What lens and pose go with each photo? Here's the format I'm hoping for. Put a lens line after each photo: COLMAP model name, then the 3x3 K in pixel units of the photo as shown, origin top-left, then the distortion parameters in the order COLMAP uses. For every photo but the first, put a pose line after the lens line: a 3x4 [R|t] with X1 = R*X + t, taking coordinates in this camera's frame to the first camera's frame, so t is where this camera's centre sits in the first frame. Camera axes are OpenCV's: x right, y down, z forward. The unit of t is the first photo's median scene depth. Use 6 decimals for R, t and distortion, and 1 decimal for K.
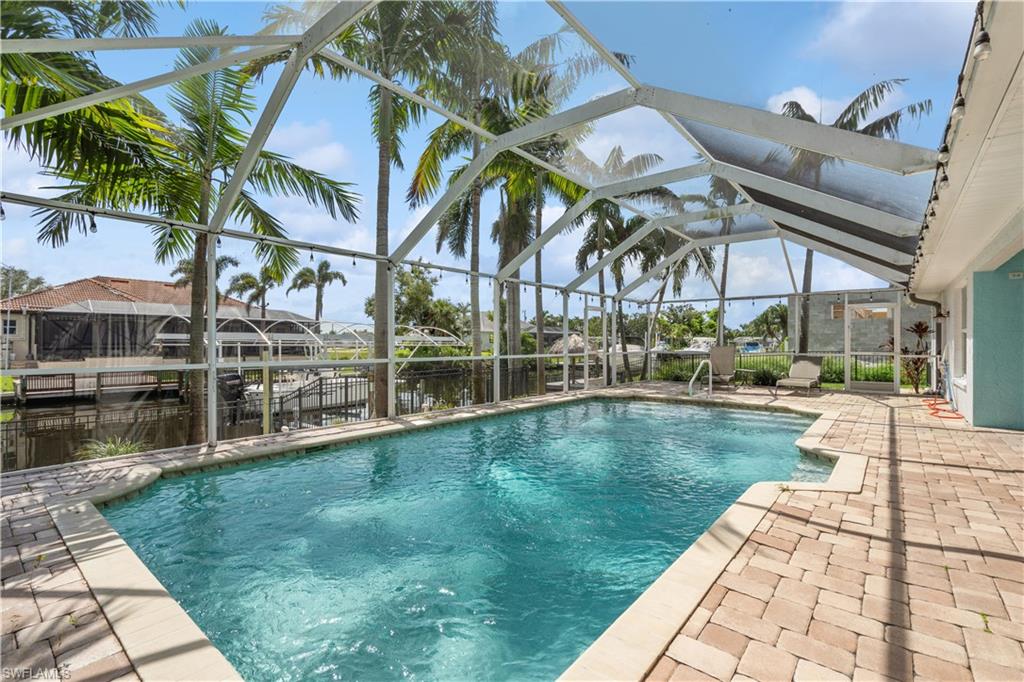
lens RADIAL K [[469.6, 0, 512.0], [0, 469.6, 341.0], [0, 0, 1]] dist [-0.017161, -0.000033]
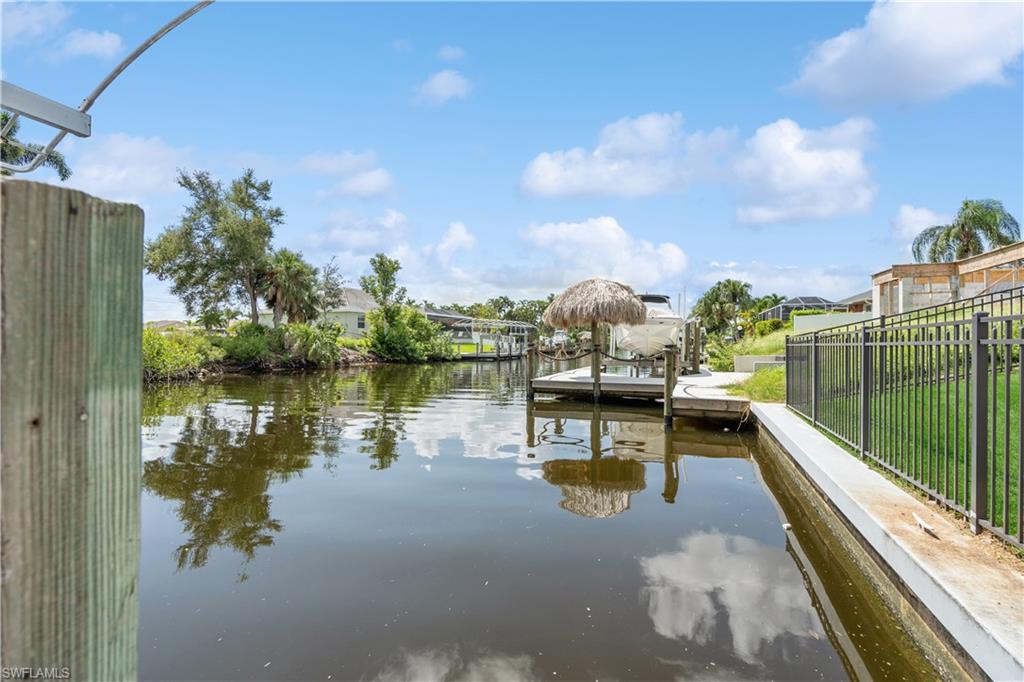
lens RADIAL K [[469.6, 0, 512.0], [0, 469.6, 341.0], [0, 0, 1]] dist [-0.017161, -0.000033]
pose [[0.951102, -0.000095, 0.308877, -0.062201], [0.000787, 0.999997, -0.002117, 0.032874], [-0.308876, 0.002257, 0.951100, 0.337351]]
